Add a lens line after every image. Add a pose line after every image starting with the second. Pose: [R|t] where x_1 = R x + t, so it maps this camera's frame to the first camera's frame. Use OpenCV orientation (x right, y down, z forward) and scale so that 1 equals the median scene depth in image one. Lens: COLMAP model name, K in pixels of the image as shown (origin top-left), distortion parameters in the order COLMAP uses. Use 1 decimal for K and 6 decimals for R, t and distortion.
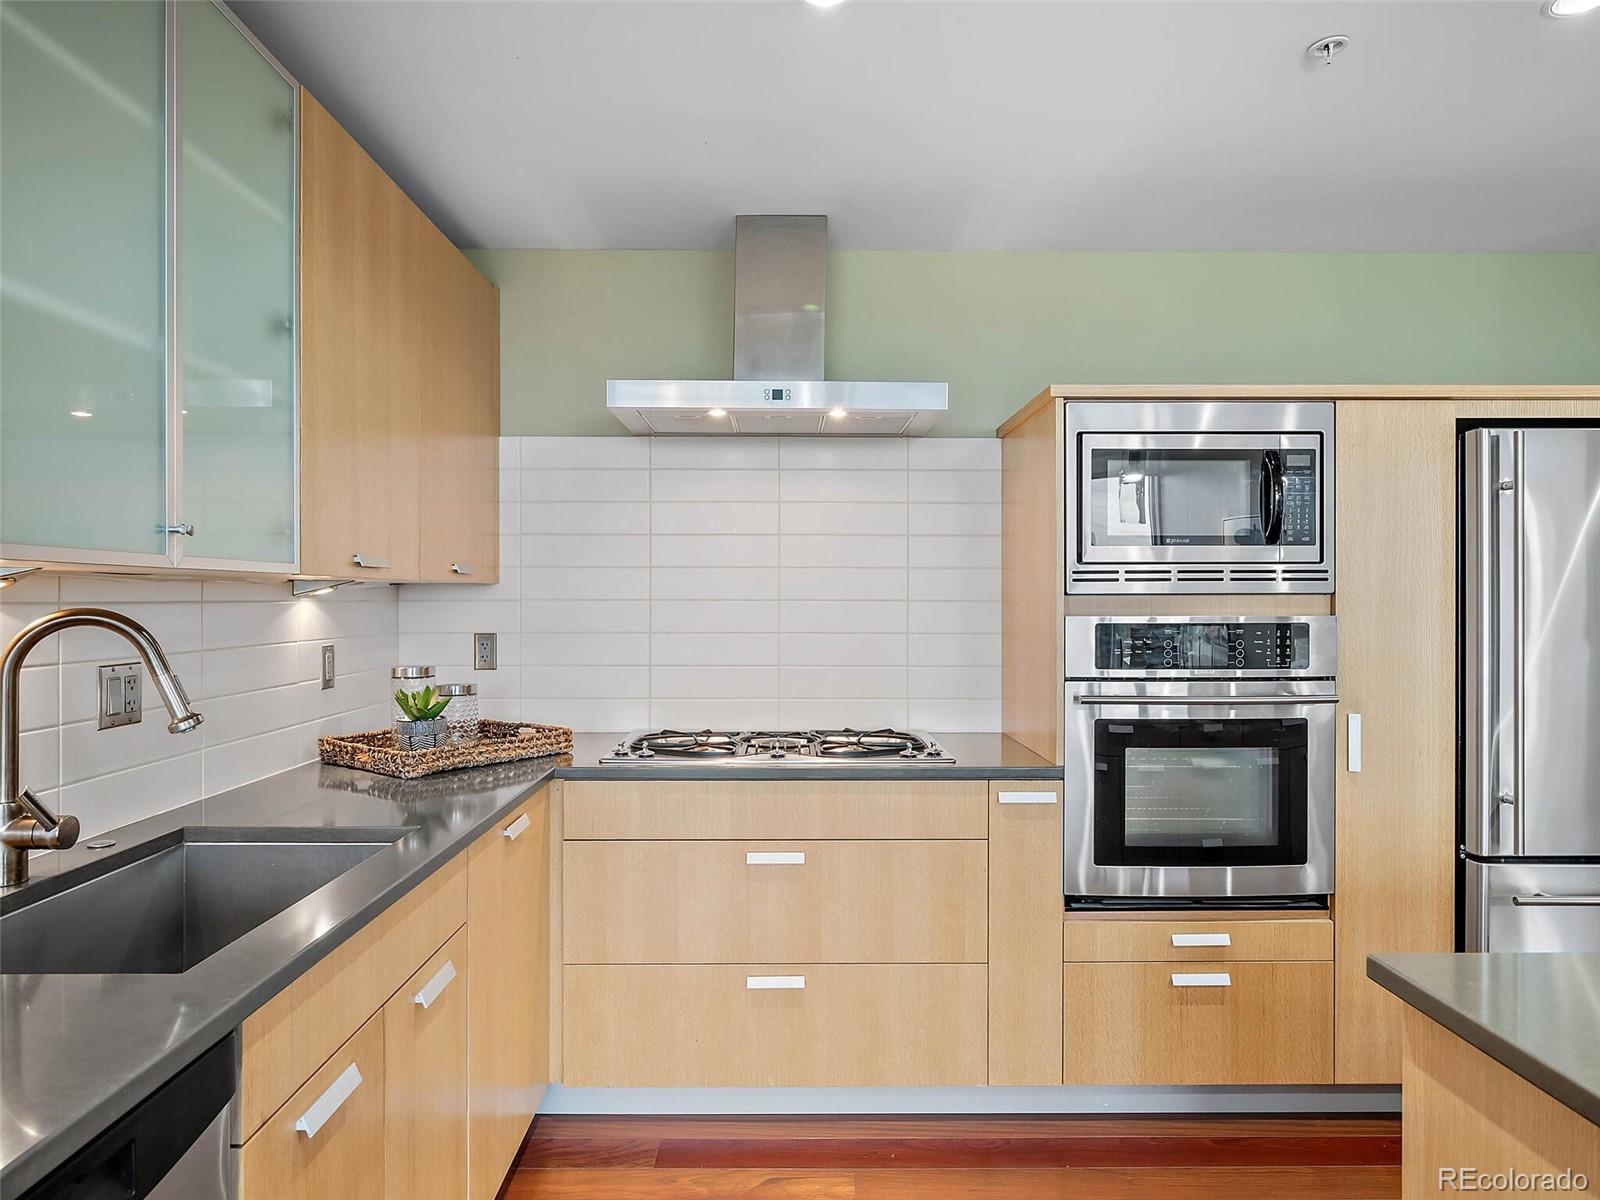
lens RADIAL K [[996.6, 0, 797.8], [0, 996.6, 605.5], [0, 0, 1]] dist [-0.009021, 0.003142]
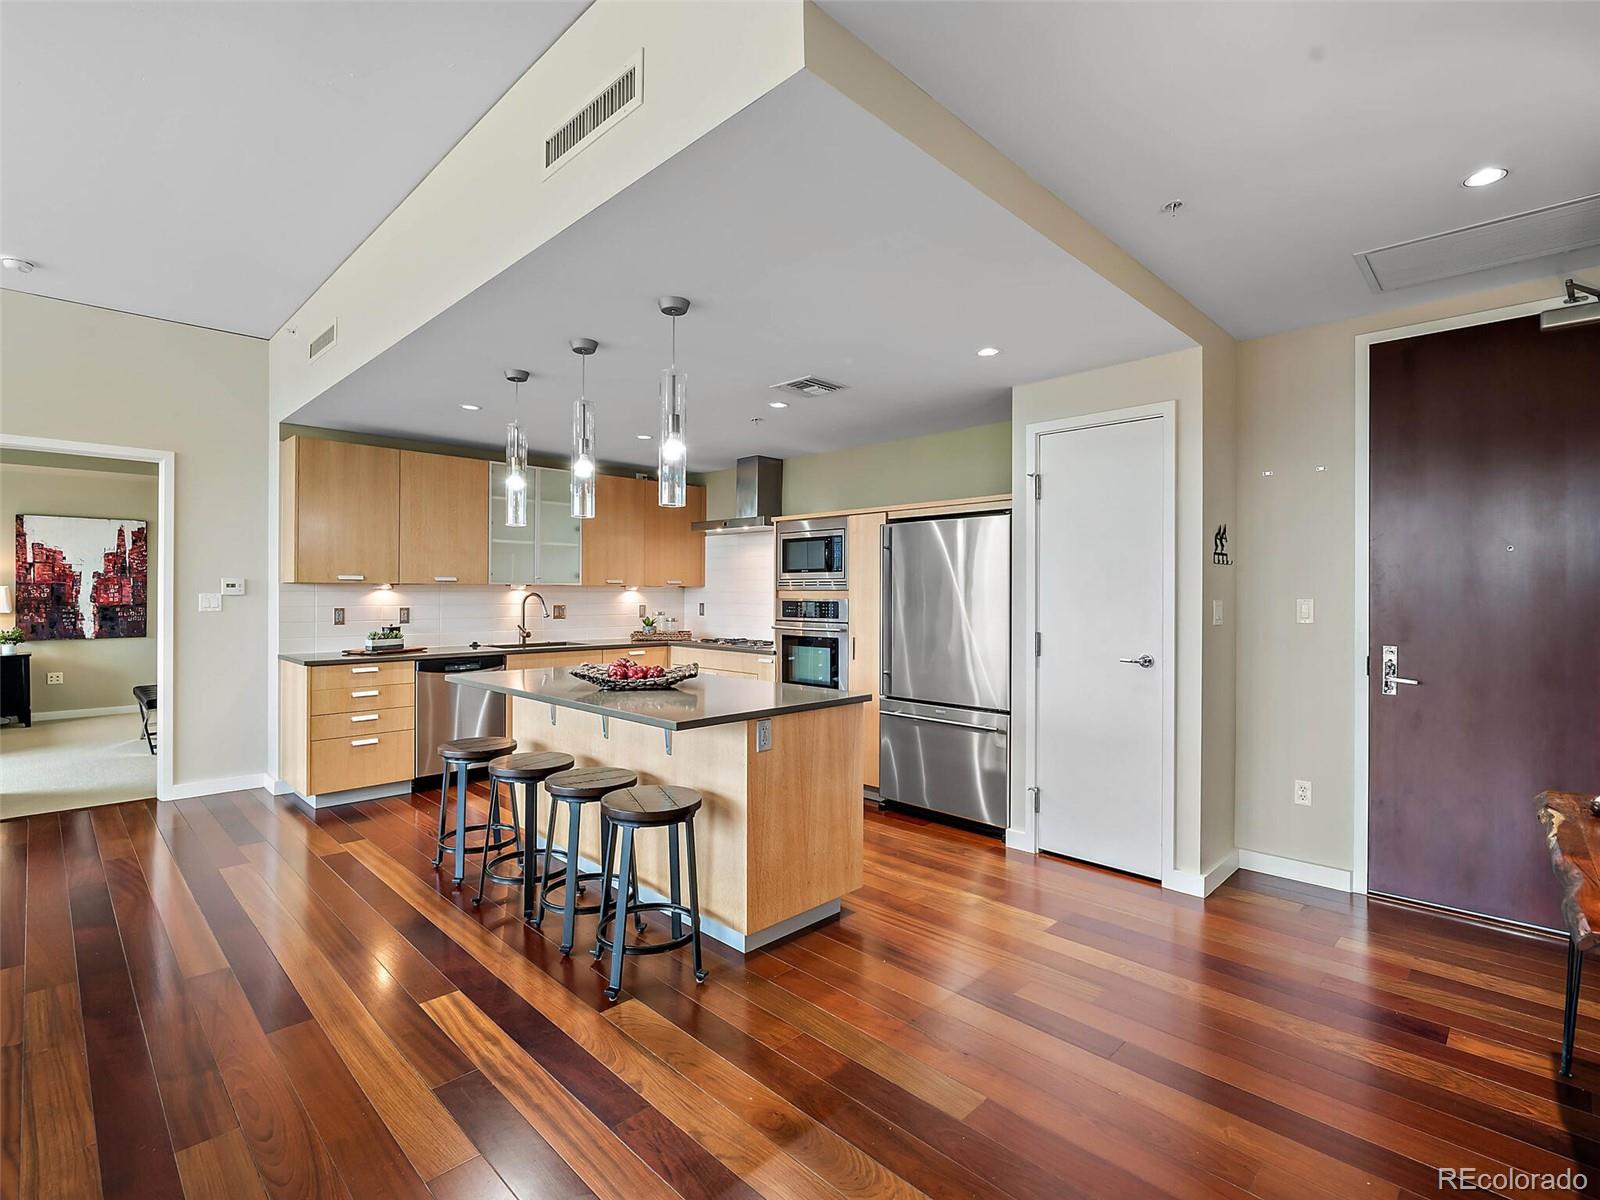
lens RADIAL K [[755.9, 0, 786.3], [0, 755.9, 587.7], [0, 0, 1]] dist [-0.005490, 0.002372]
pose [[0.695859, -0.000753, -0.718178, 1.840579], [-0.010534, 0.999881, -0.011254, 0.005685], [0.718101, 0.015396, 0.695768, -0.483784]]
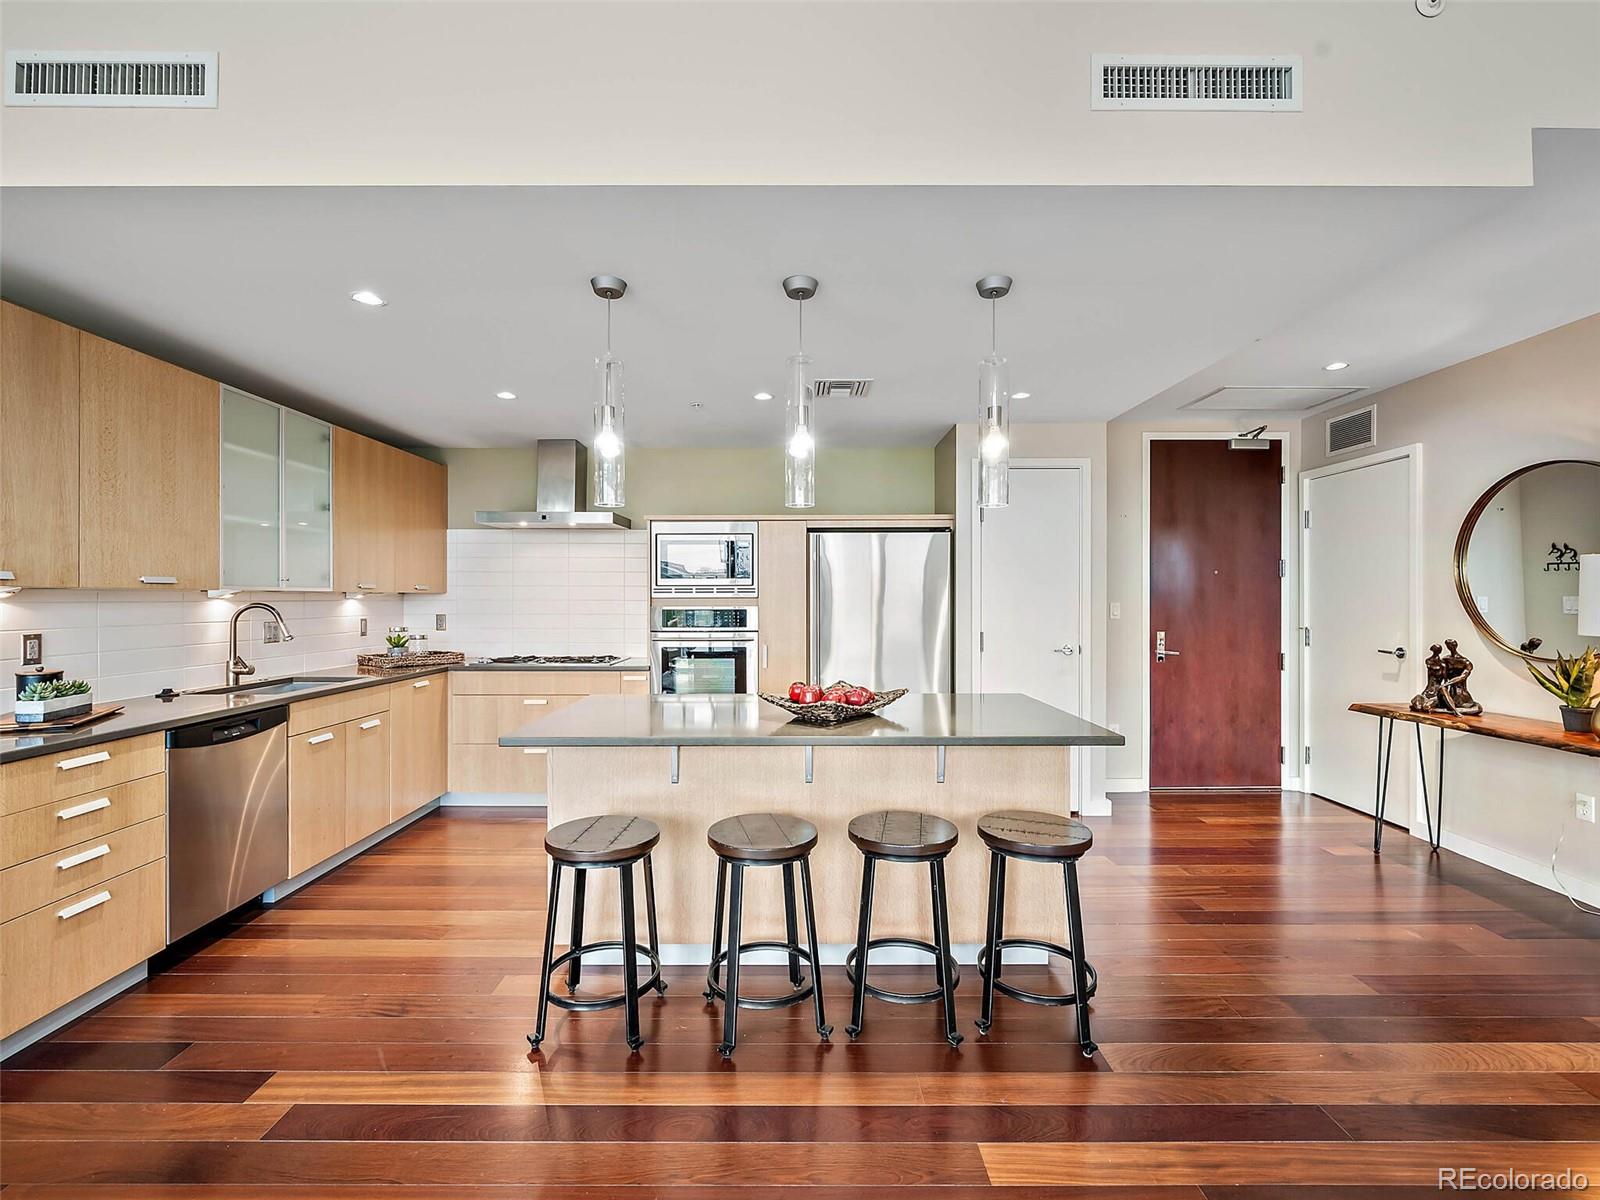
lens RADIAL K [[713.3, 0, 790.3], [0, 713.3, 602.0], [0, 0, 1]] dist [0.000031, 0.000314]
pose [[0.999897, -0.000364, -0.014336, 0.649321], [0.000302, 0.999991, -0.004336, 0.007148], [0.014338, 0.004331, 0.999888, -0.802671]]
